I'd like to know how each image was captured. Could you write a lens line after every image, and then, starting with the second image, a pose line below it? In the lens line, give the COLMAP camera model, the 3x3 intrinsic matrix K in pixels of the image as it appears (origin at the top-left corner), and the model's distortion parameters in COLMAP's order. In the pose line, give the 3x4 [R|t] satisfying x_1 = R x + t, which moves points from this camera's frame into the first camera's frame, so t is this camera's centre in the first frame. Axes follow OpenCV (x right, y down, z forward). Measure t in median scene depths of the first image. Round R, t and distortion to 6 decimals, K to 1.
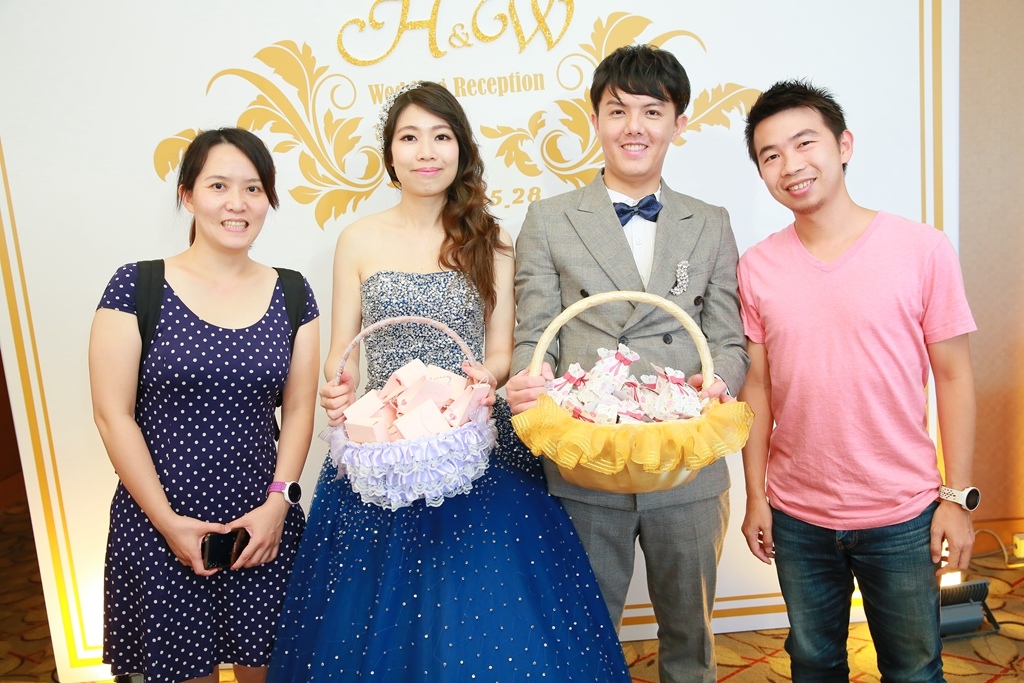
lens RADIAL K [[884.5, 0, 516.3], [0, 884.5, 338.4], [0, 0, 1]] dist [-0.019988, 0.020212]
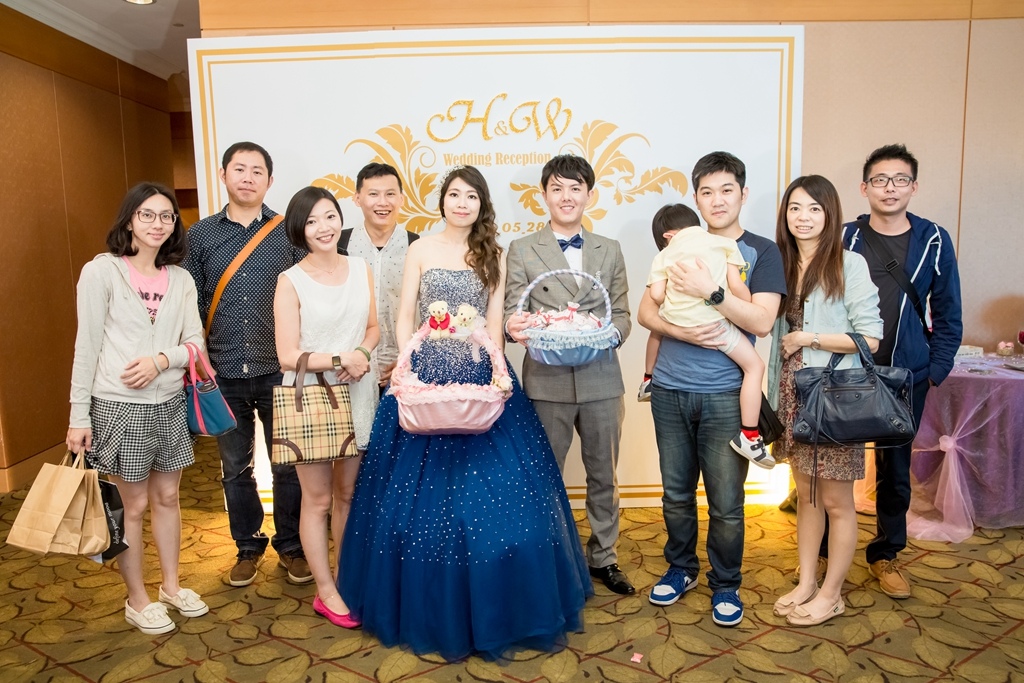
lens RADIAL K [[800.6, 0, 520.5], [0, 800.6, 348.9], [0, 0, 1]] dist [-0.077515, 0.081151]
pose [[0.998004, 0.063128, -0.001817, 0.000398], [-0.063114, 0.997982, 0.006980, 0.054858], [0.002254, -0.006851, 0.999974, -0.481436]]
